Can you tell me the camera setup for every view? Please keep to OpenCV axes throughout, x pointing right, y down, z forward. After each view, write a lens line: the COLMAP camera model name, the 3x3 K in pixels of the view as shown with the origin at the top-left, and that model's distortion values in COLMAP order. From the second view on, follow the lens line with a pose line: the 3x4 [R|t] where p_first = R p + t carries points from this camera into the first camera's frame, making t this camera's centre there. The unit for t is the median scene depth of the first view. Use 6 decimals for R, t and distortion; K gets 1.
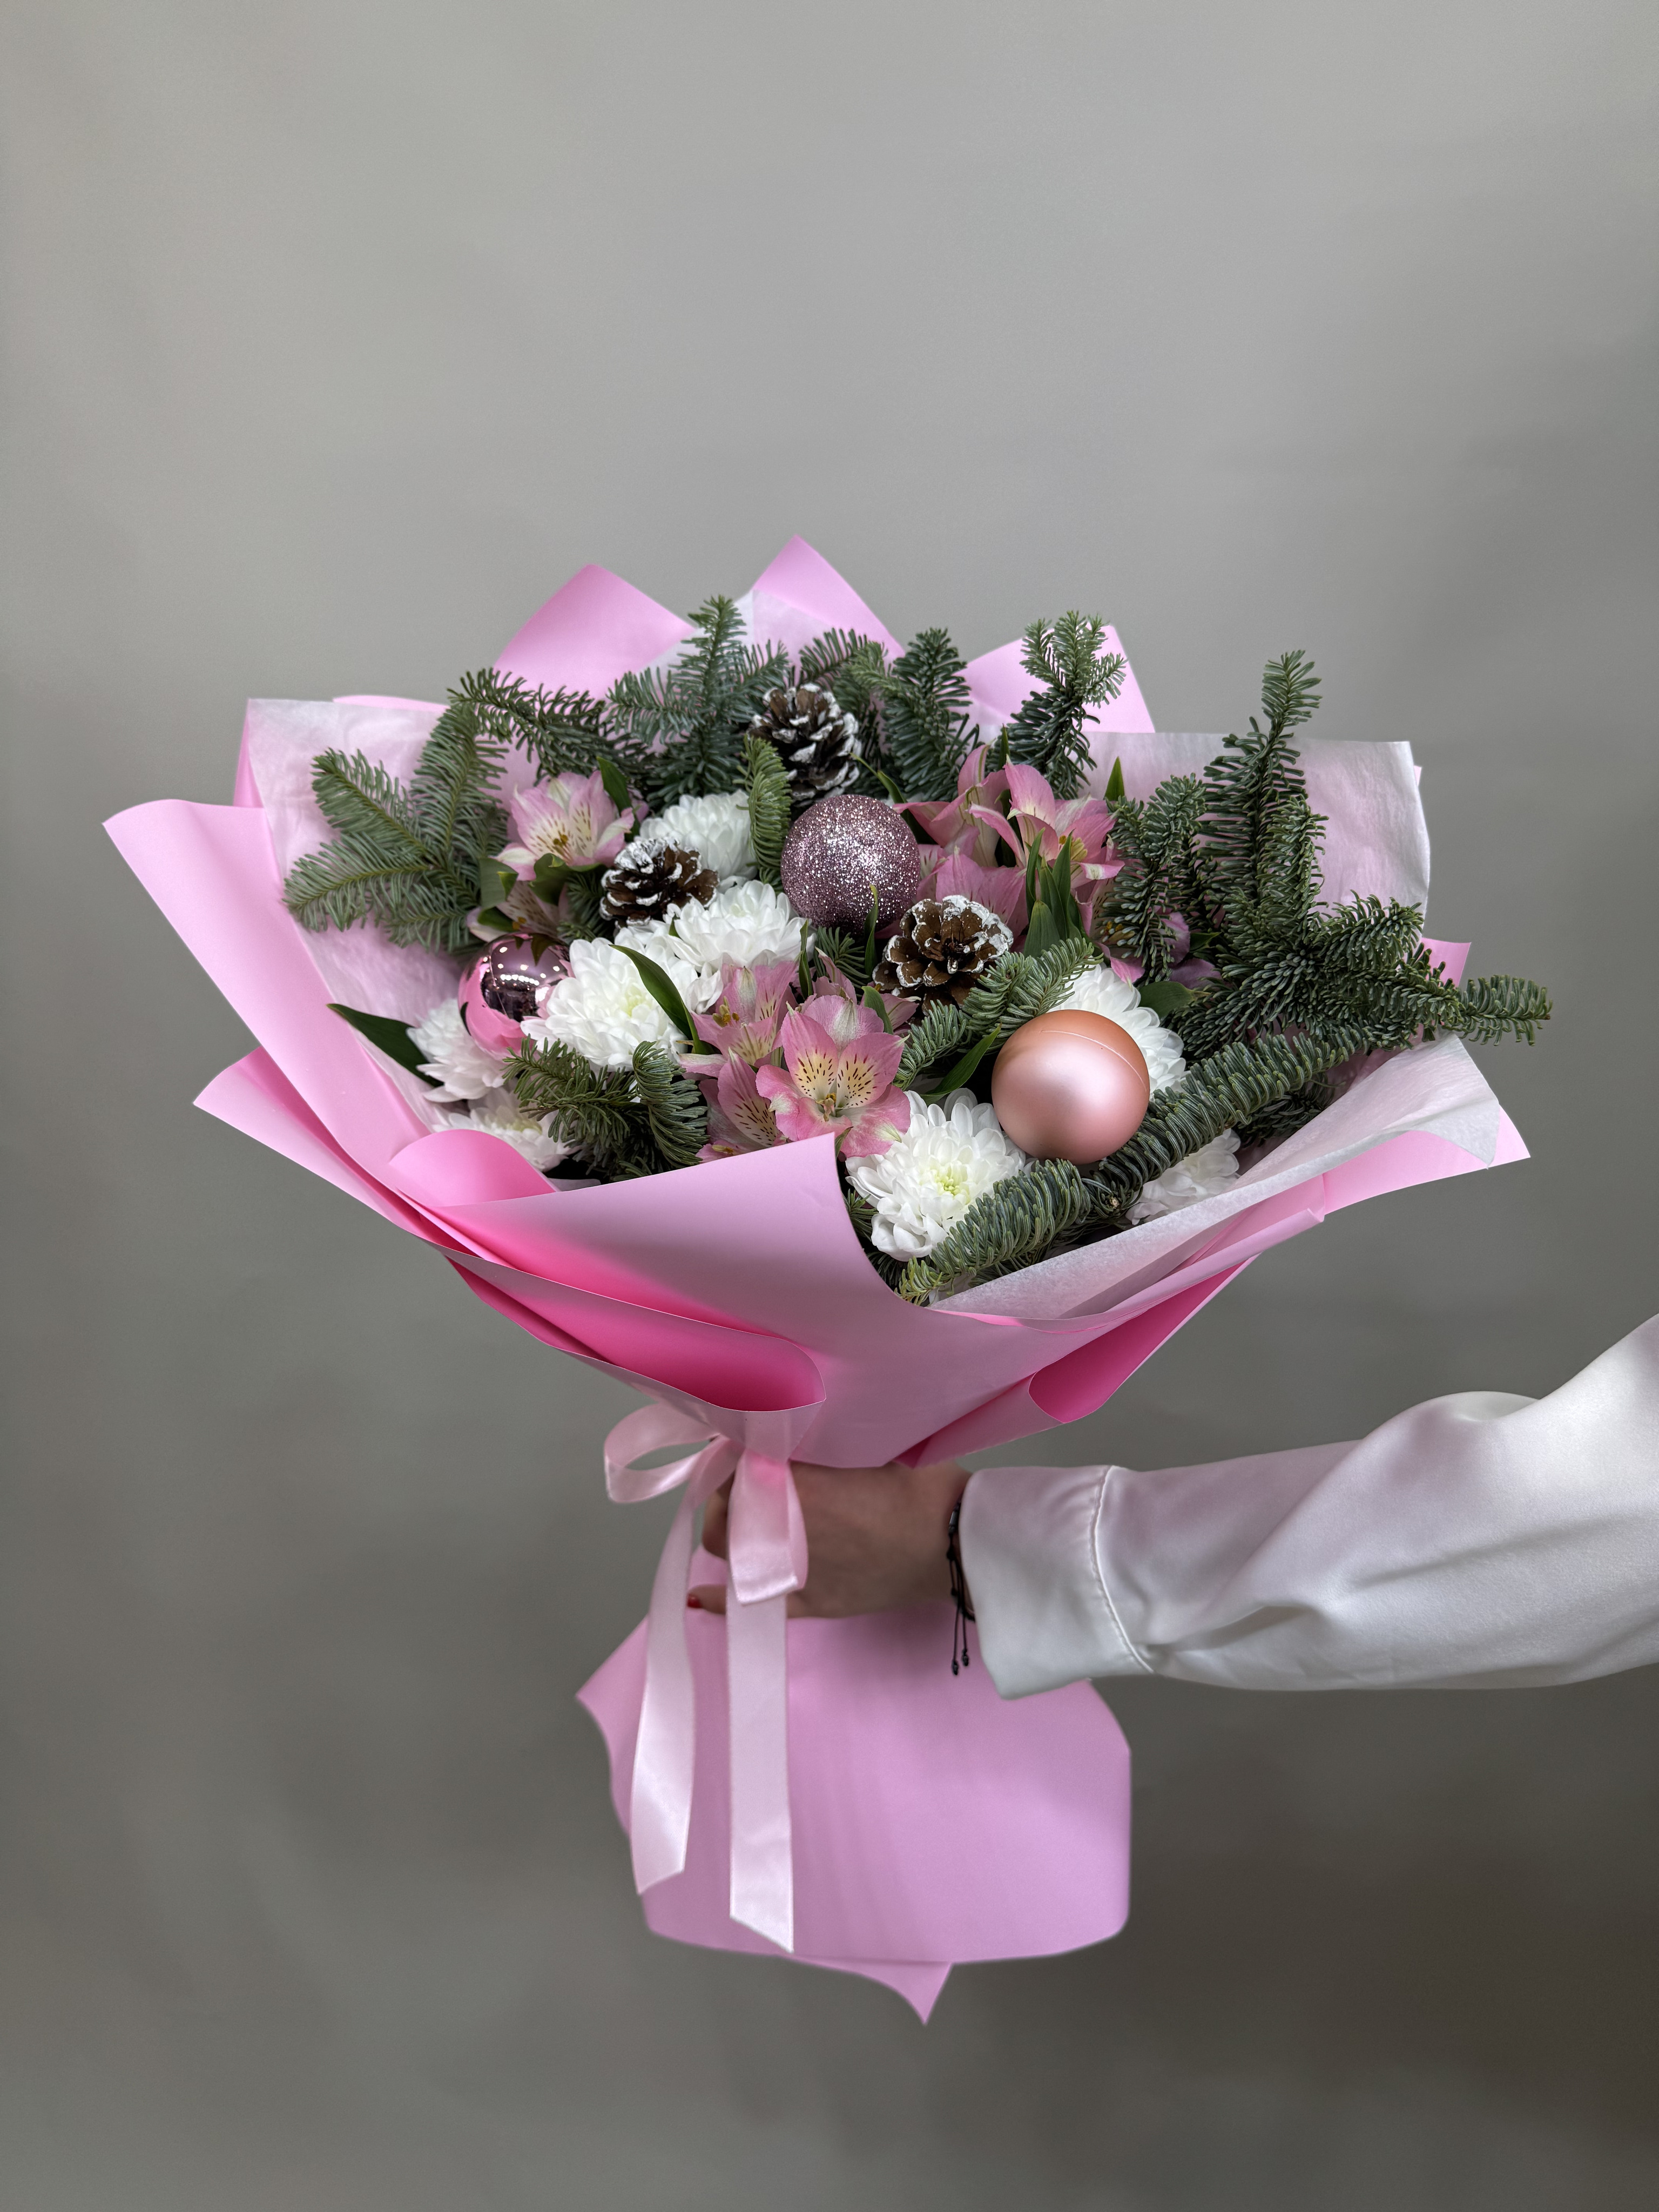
lens RADIAL K [[1541.8, 0, 829.5], [0, 1541.8, 1106.0], [0, 0, 1]] dist [0.000386, 0.000049]
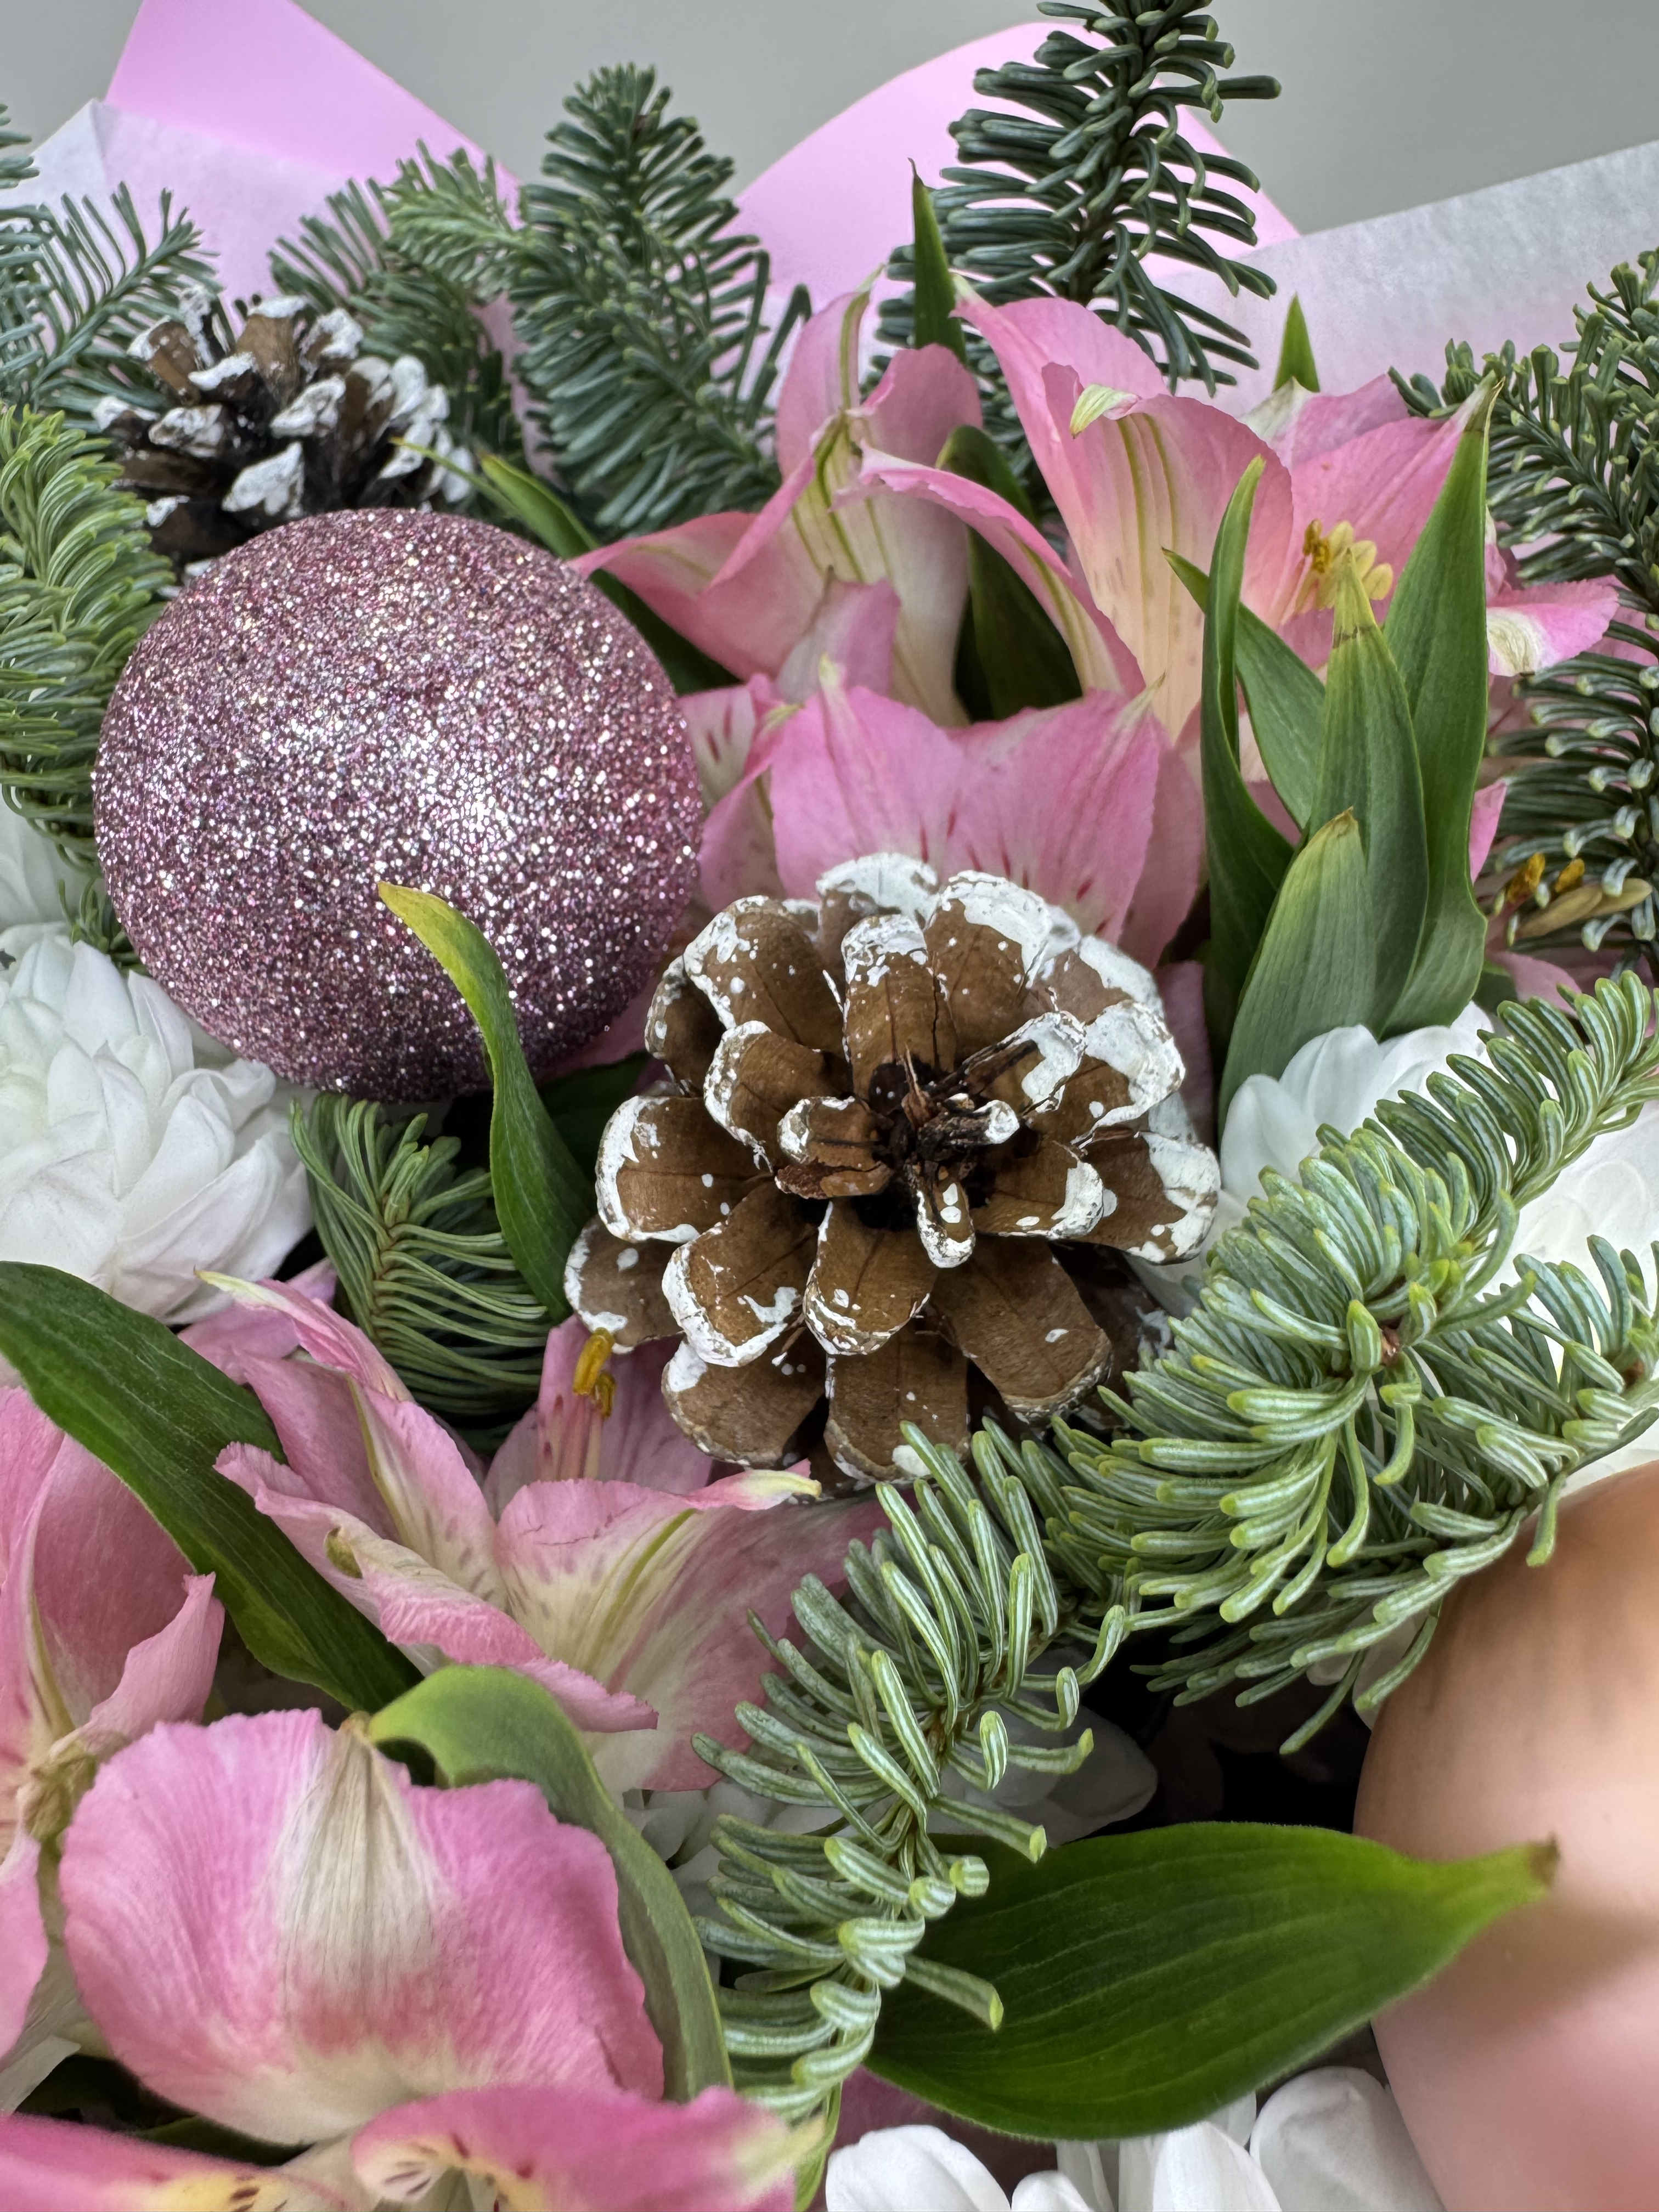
lens RADIAL K [[1554.8, 0, 829.5], [0, 1554.8, 1106.0], [0, 0, 1]] dist [0.000546, -0.000253]
pose [[0.979371, -0.182149, 0.087487, 0.049731], [0.180760, 0.983244, 0.023616, -0.108553], [-0.090322, -0.007315, 0.995886, 0.782663]]
